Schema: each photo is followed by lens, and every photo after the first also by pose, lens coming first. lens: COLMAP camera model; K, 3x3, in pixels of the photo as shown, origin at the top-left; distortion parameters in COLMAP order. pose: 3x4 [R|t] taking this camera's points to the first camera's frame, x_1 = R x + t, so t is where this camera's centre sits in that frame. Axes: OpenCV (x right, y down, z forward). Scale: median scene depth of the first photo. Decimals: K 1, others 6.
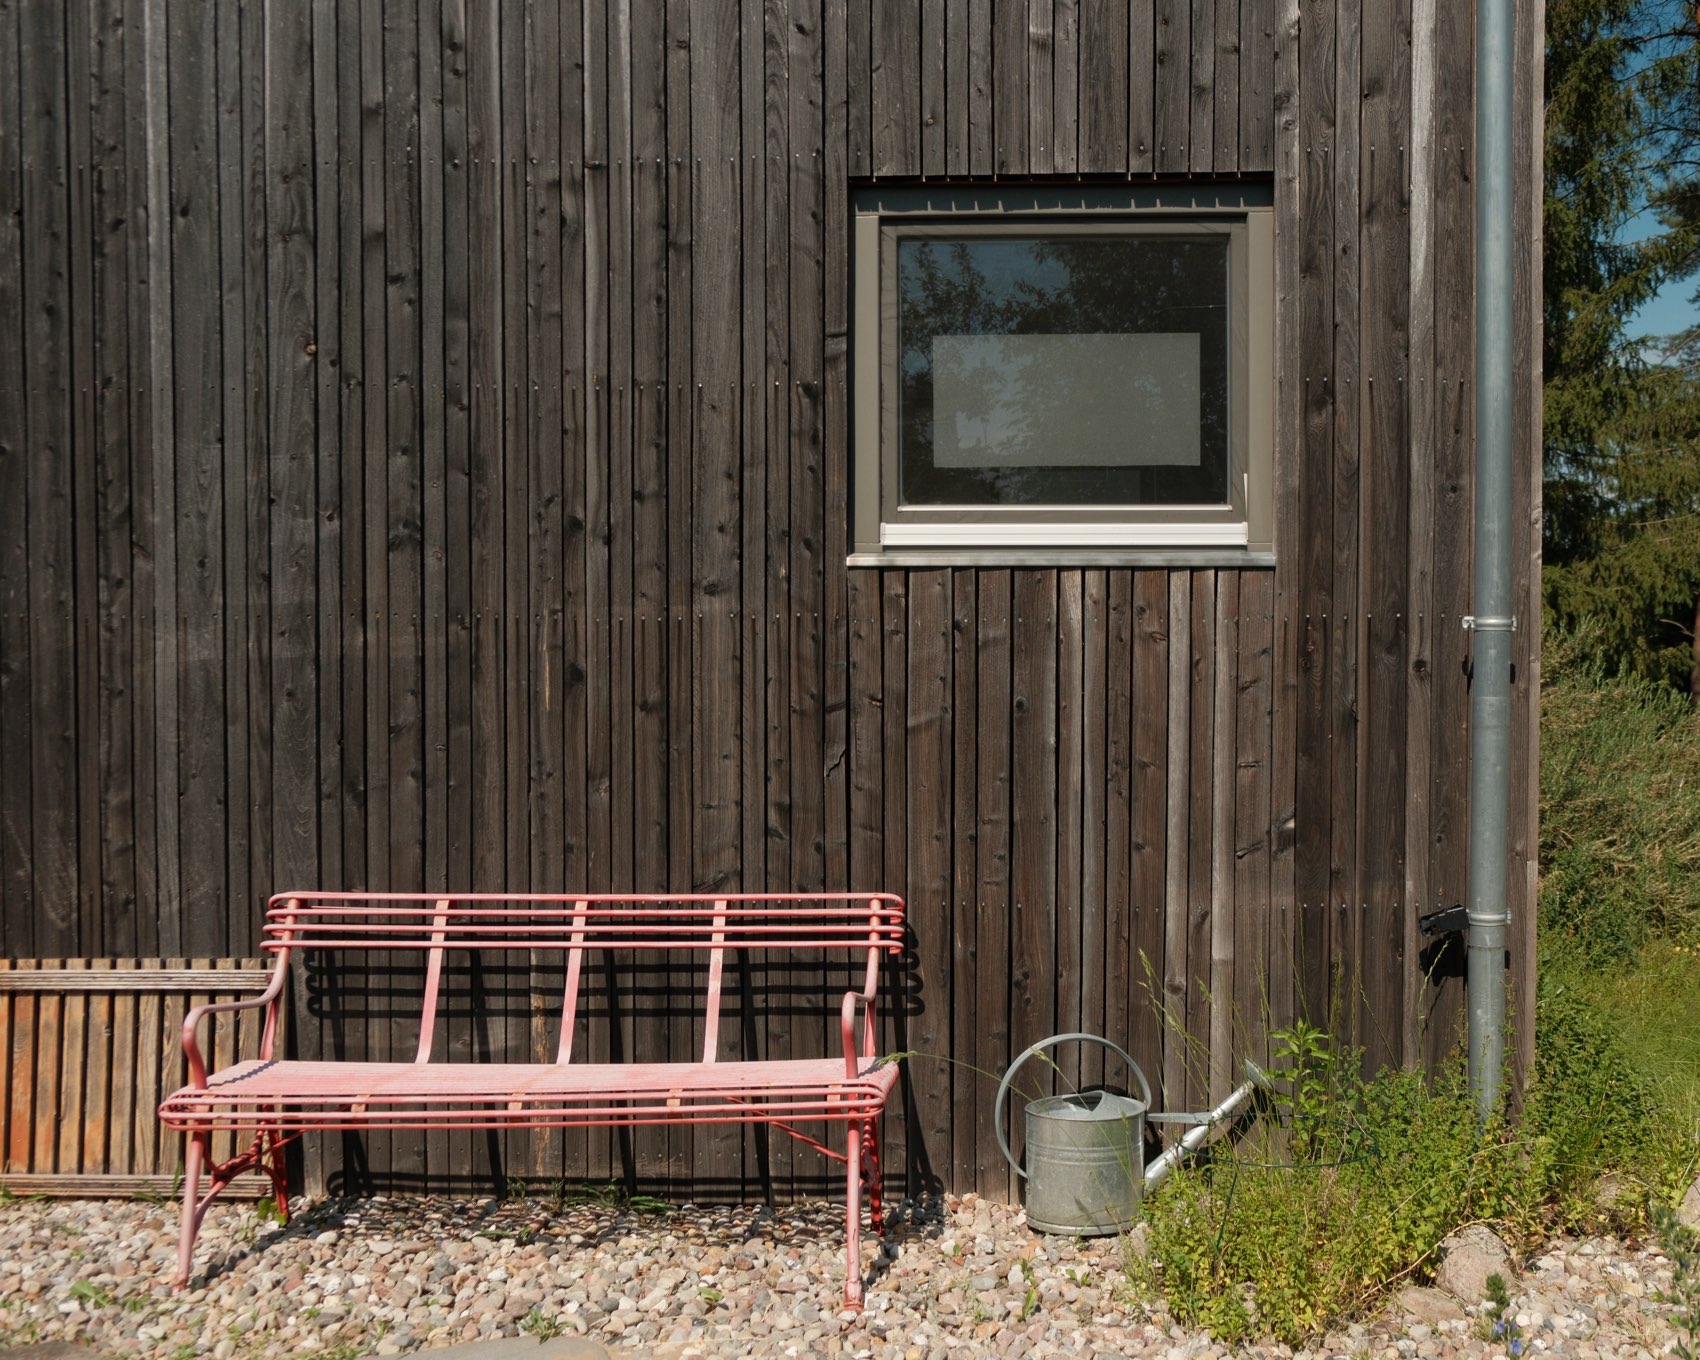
lens RADIAL K [[1640.3, 0, 849.9], [0, 1640.3, 610.9], [0, 0, 1]] dist [-0.019863, 0.002682]
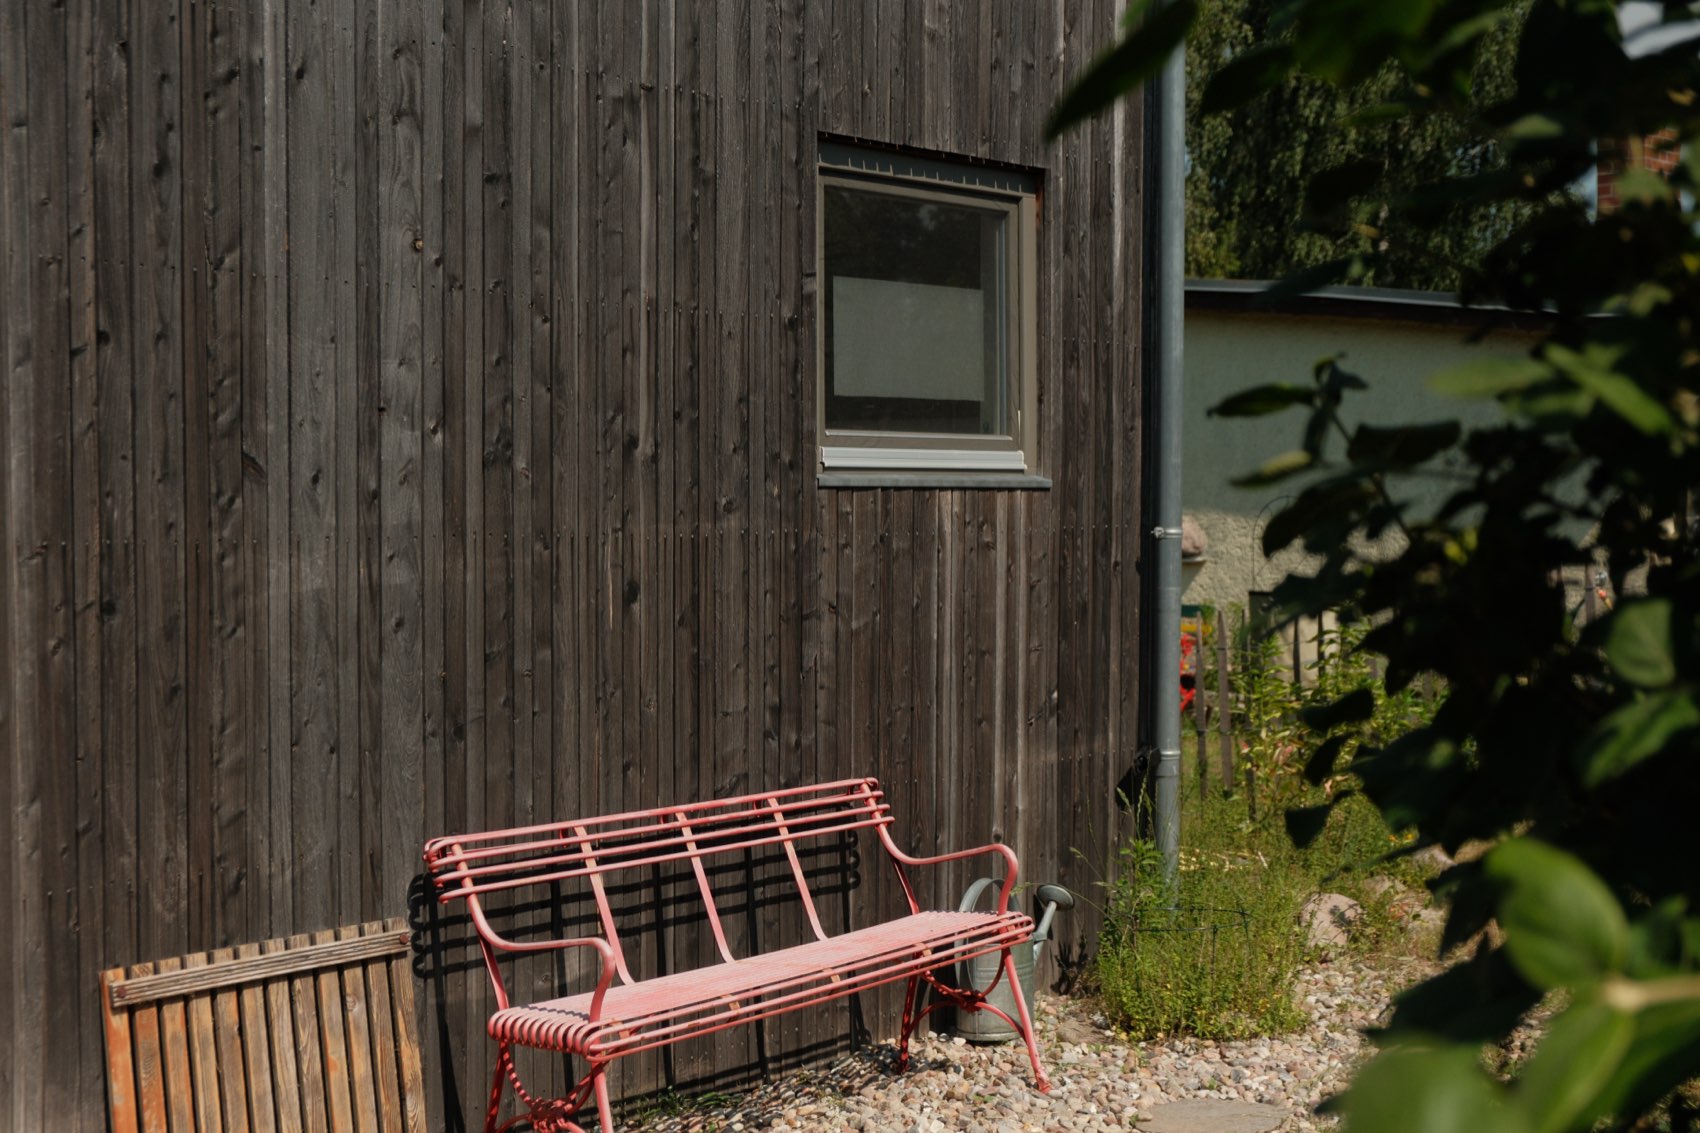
lens RADIAL K [[2362.1, 0, 850.0], [0, 2362.1, 566.5], [0, 0, 1]] dist [0.035706, -0.007339]
pose [[0.640477, -0.022168, 0.767658, -1.189497], [0.016989, 0.999748, 0.014696, 0.003874], [-0.767790, 0.003630, 0.640692, -0.030057]]
